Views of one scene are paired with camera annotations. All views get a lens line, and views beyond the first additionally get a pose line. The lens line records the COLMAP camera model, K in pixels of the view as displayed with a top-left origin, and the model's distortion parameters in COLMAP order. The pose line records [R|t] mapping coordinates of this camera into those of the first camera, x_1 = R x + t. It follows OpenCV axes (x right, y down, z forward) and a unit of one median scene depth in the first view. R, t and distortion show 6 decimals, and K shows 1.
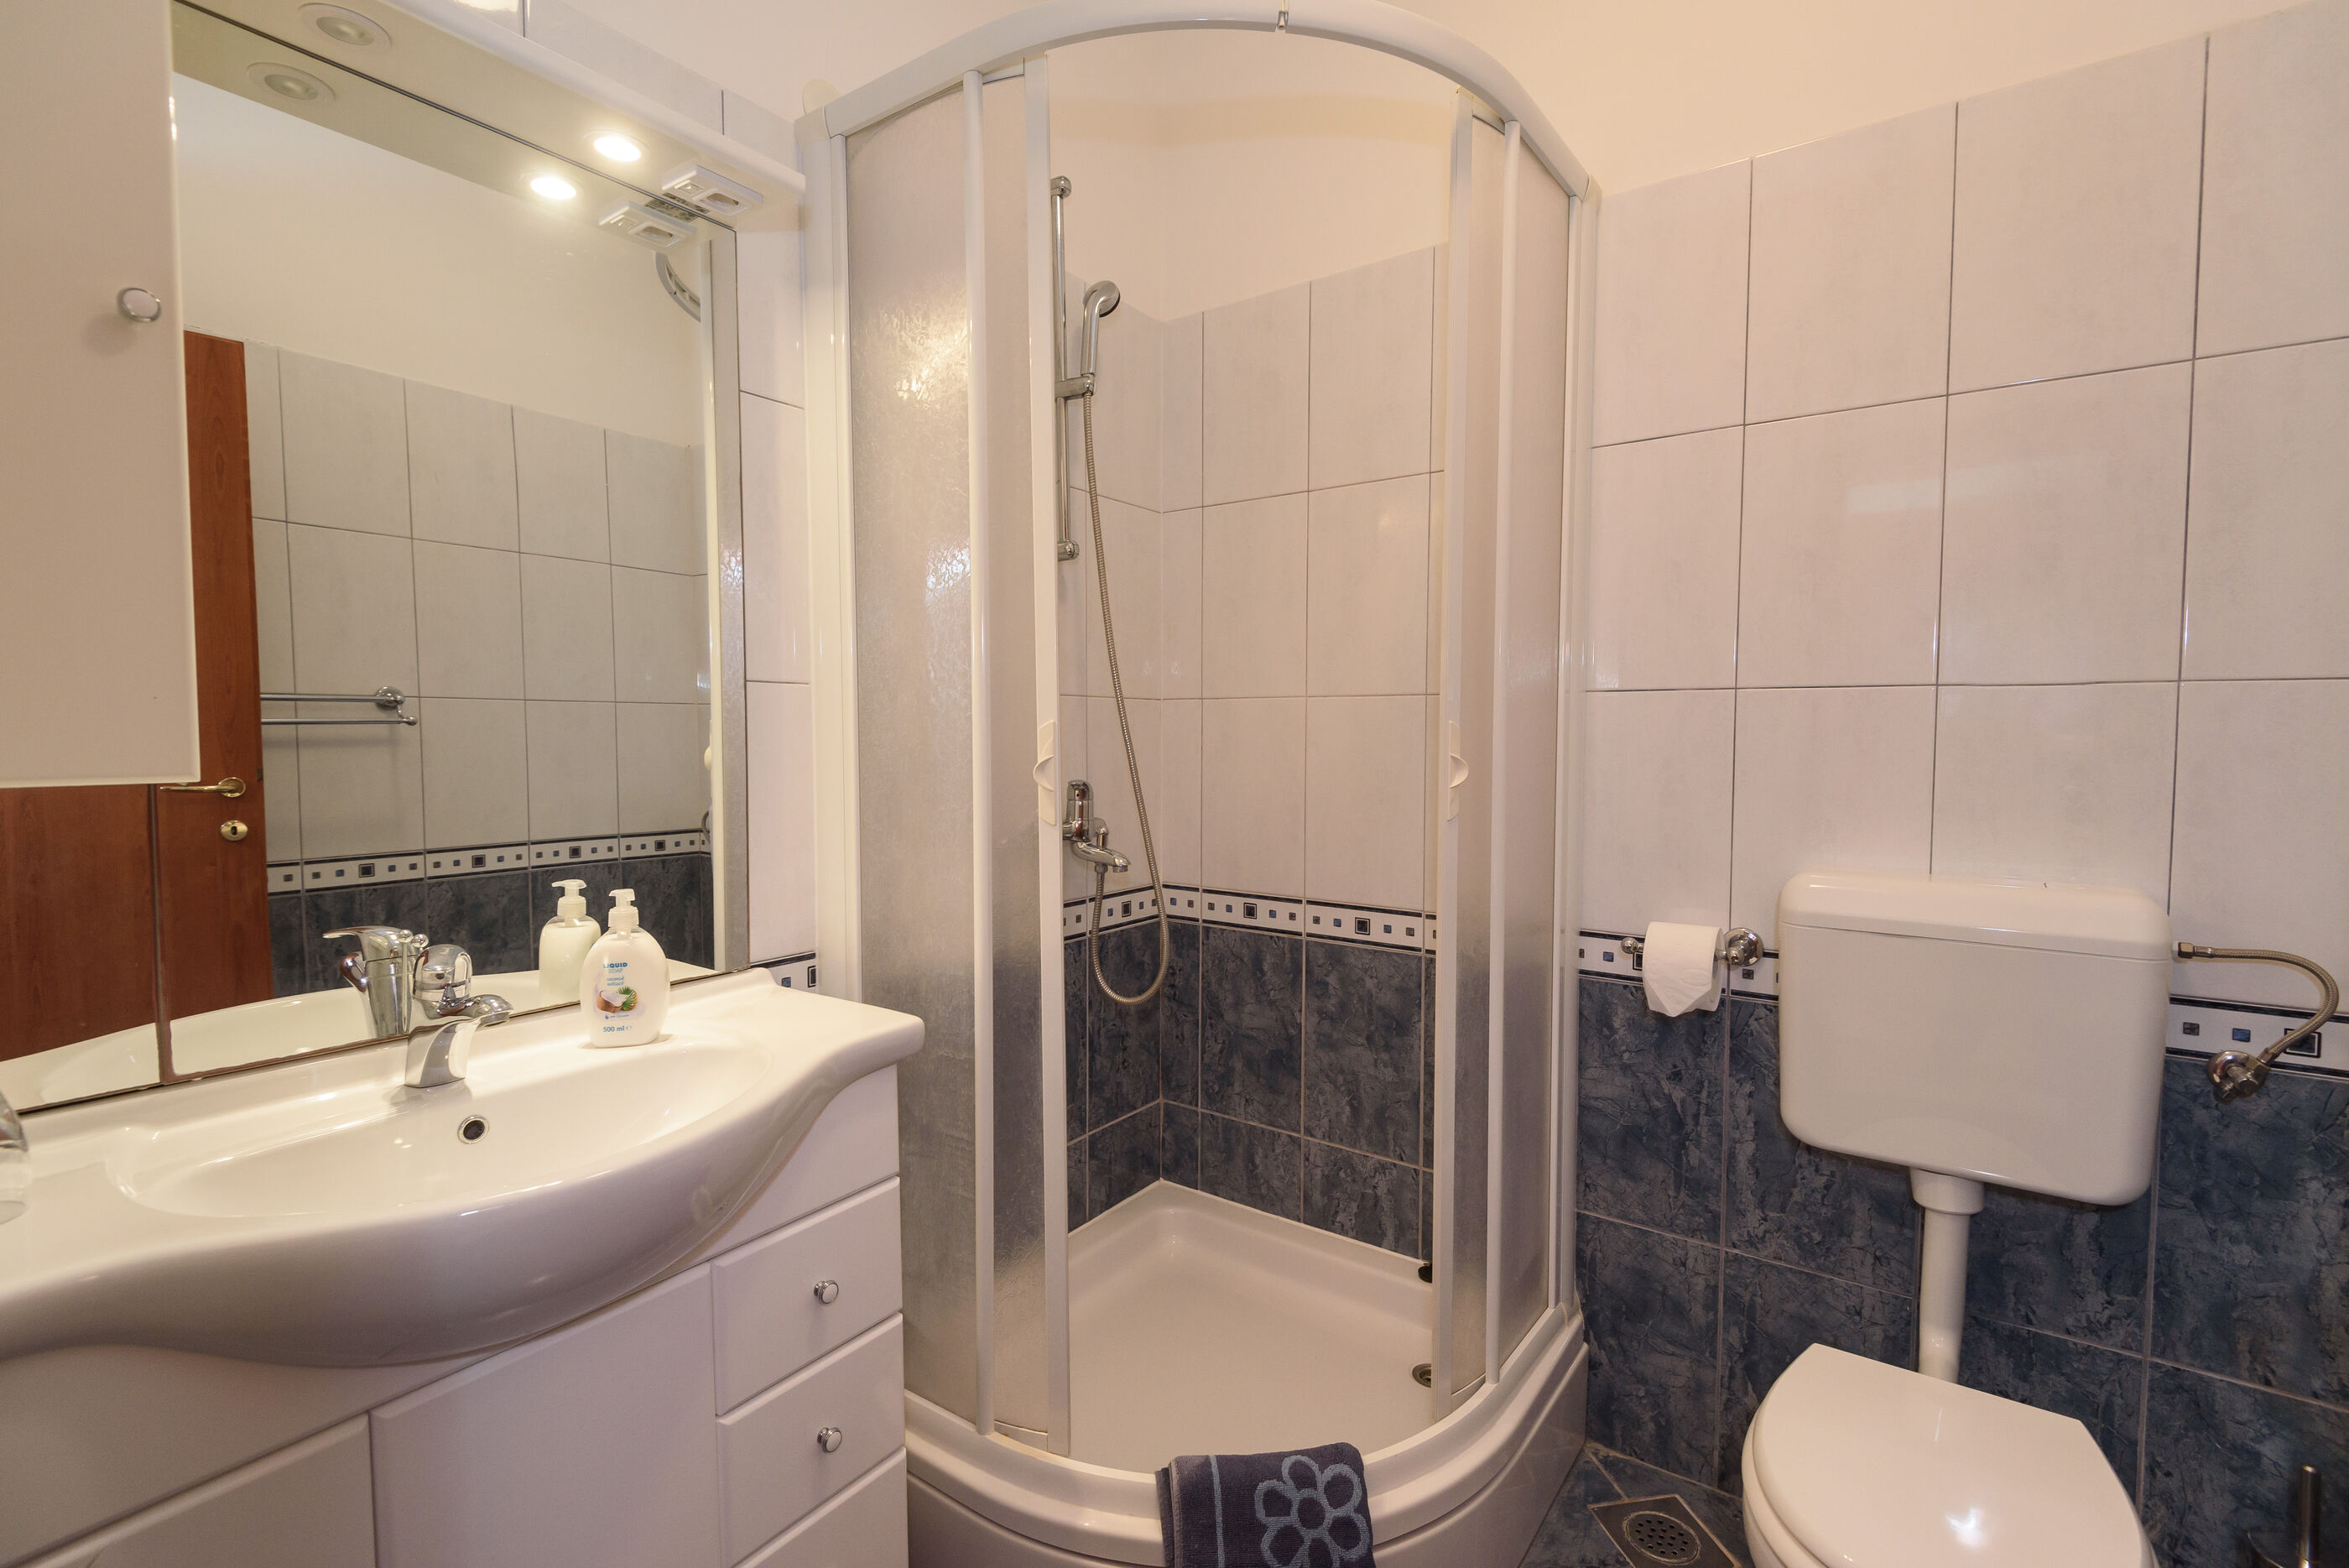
lens RADIAL K [[1066.3, 0, 1174.5], [0, 1066.3, 784.0], [0, 0, 1]] dist [0.025428, -0.015475]
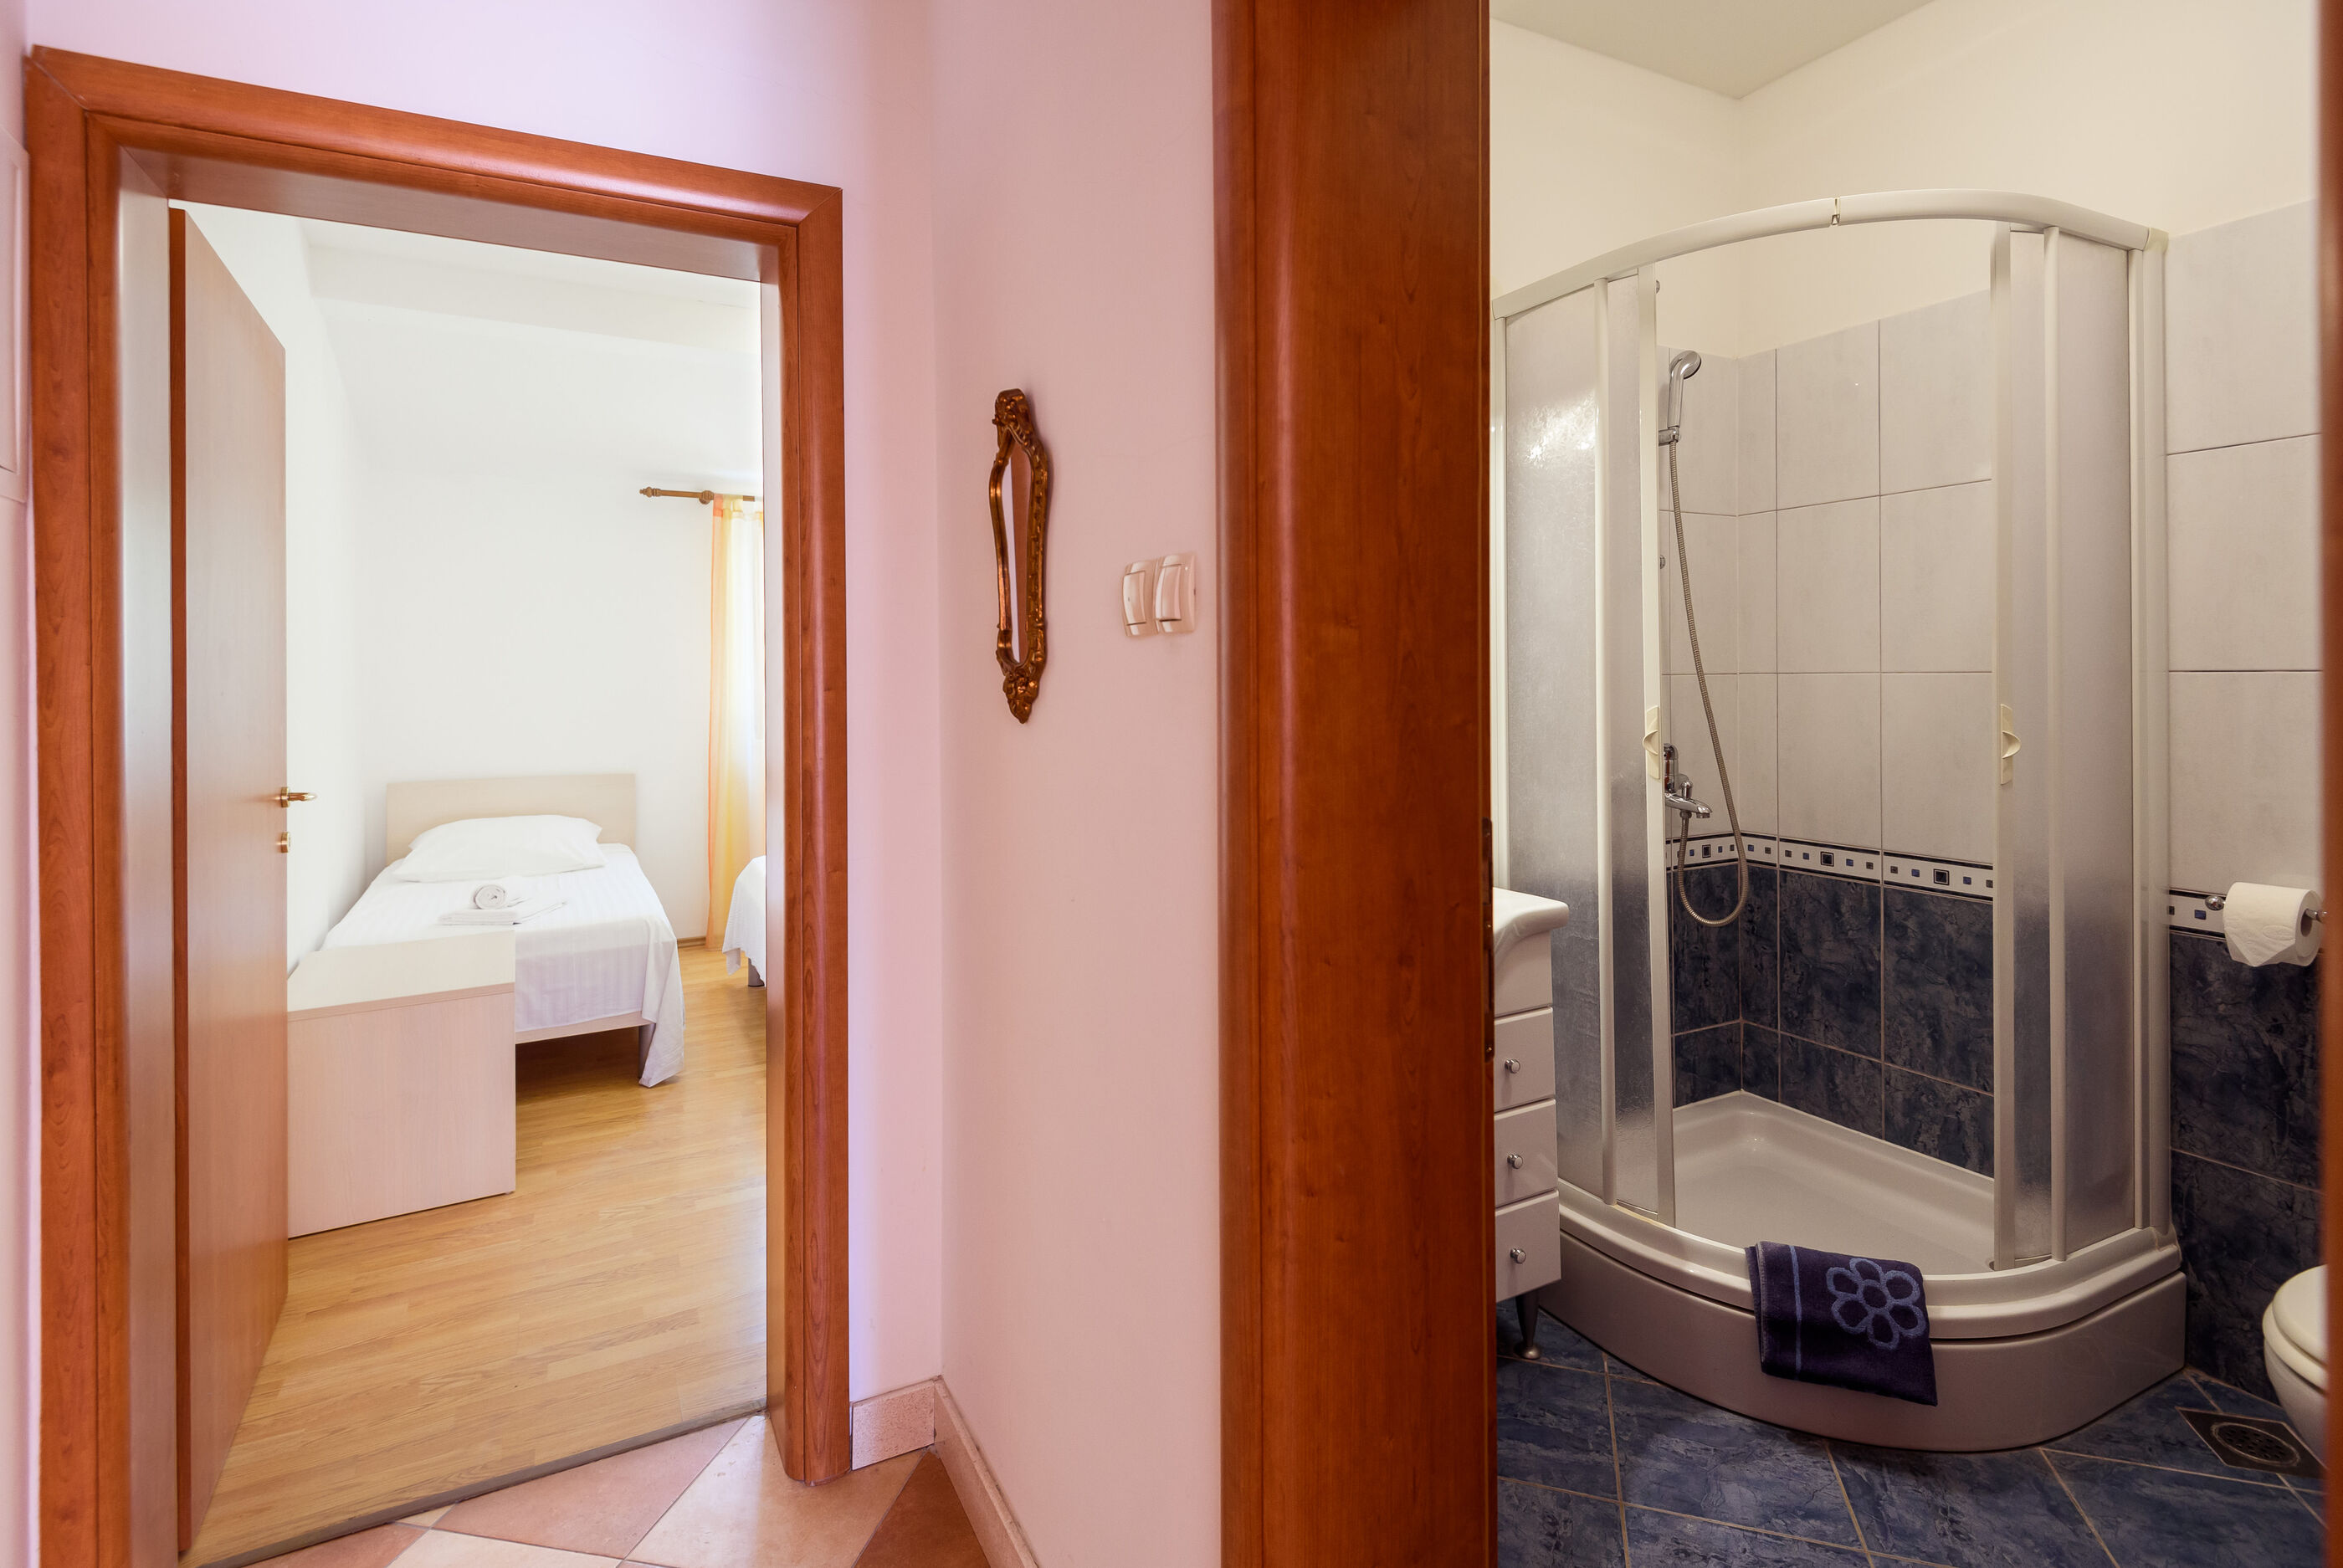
lens RADIAL K [[1163.4, 0, 1173.6], [0, 1163.4, 680.8], [0, 0, 1]] dist [0.029992, -0.018953]
pose [[0.898764, -0.007530, -0.438367, -0.006495], [-0.010140, 0.999228, -0.037955, -0.018182], [0.438315, 0.038557, 0.897994, -0.475939]]
